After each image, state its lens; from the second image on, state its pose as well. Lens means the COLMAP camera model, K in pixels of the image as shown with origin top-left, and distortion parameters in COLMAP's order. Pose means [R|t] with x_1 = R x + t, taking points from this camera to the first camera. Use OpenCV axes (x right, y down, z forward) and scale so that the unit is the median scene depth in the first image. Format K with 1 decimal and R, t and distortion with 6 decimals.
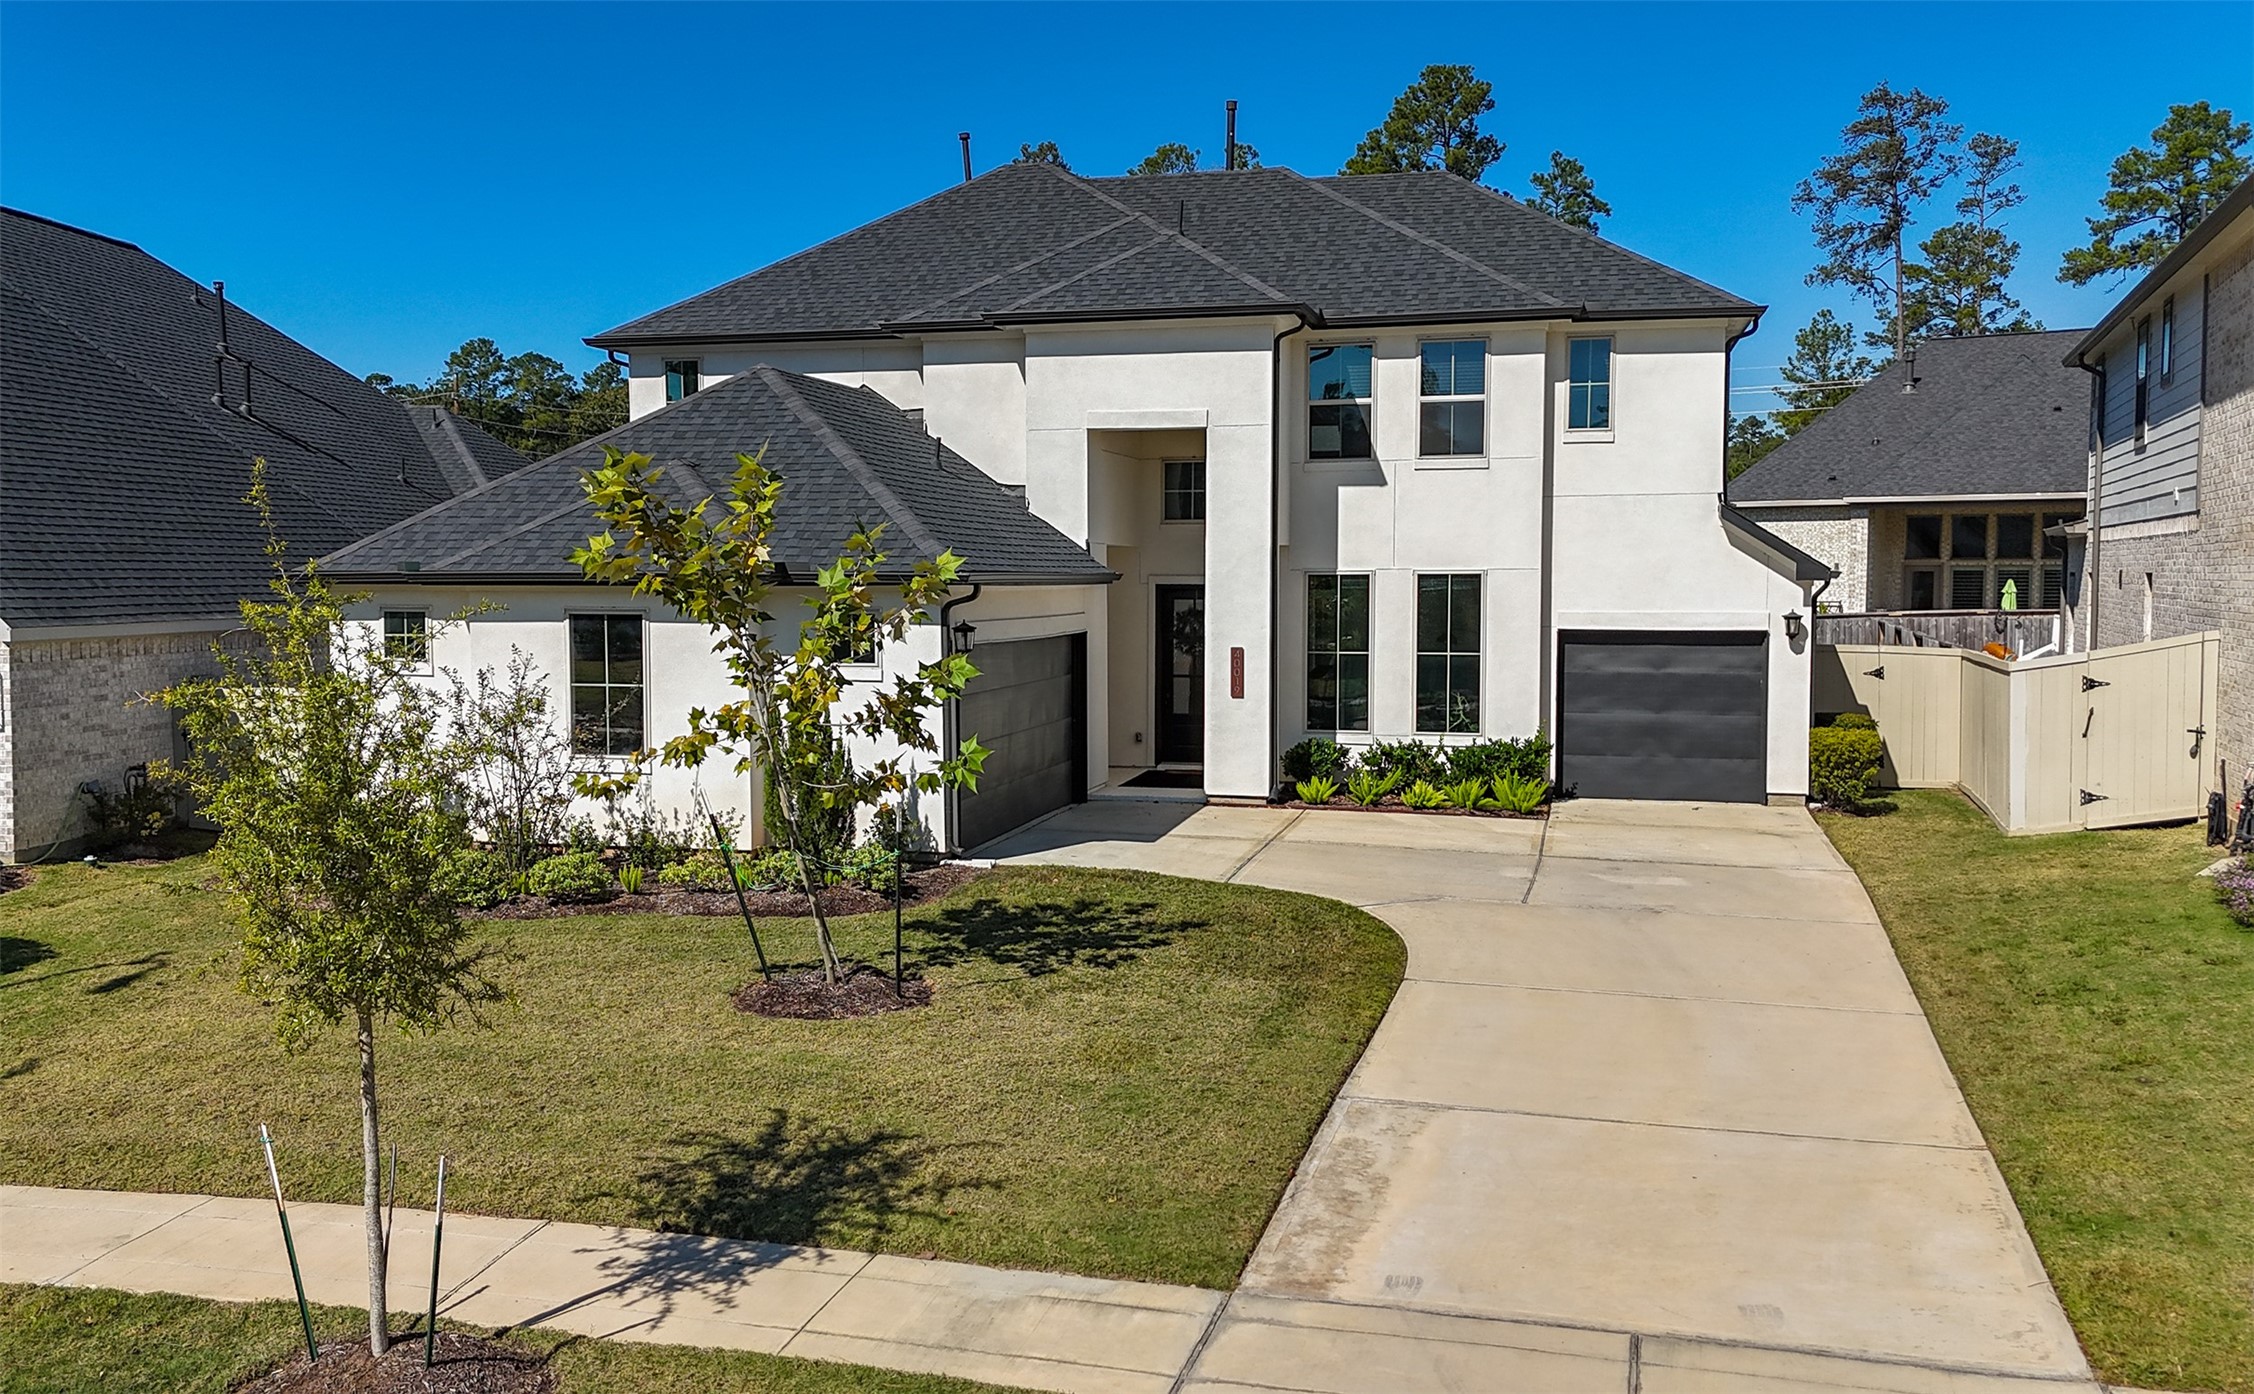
lens RADIAL K [[1672.4, 0, 1120.6], [0, 1672.4, 694.2], [0, 0, 1]] dist [0.032144, -0.000446]
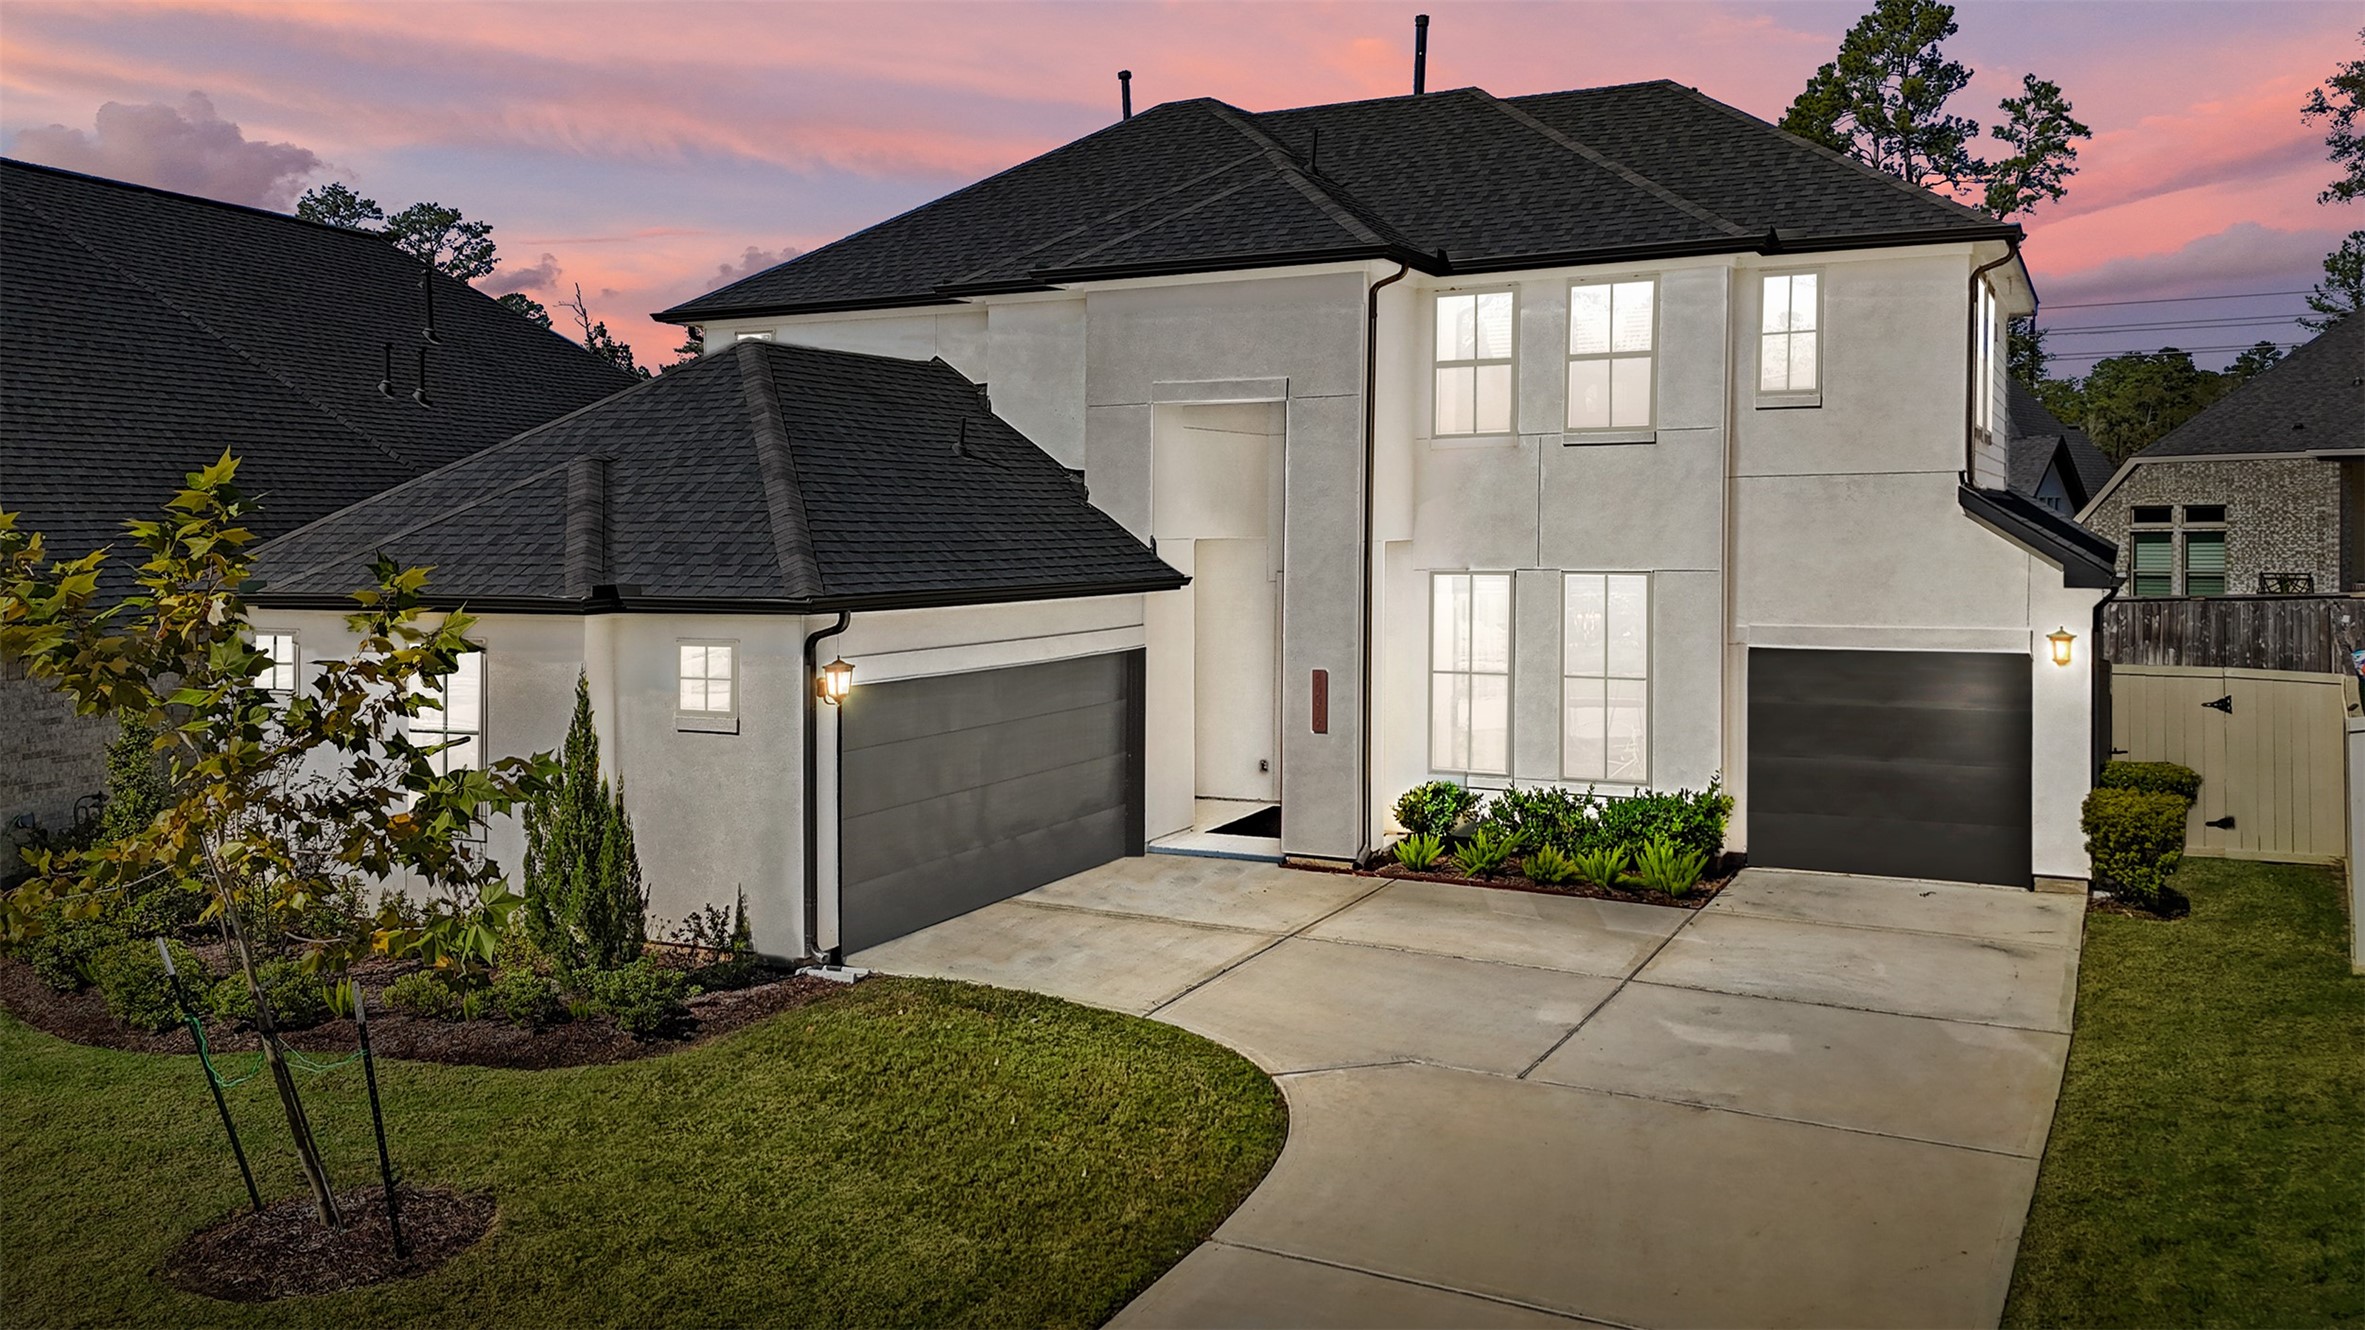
lens RADIAL K [[1694.6, 0, 1228.2], [0, 1694.6, 563.9], [0, 0, 1]] dist [0.030995, -0.010540]
pose [[0.982016, -0.002055, -0.188787, 0.173186], [-0.007663, 0.998683, -0.050733, -0.035751], [0.188643, 0.051267, 0.980707, 0.181972]]
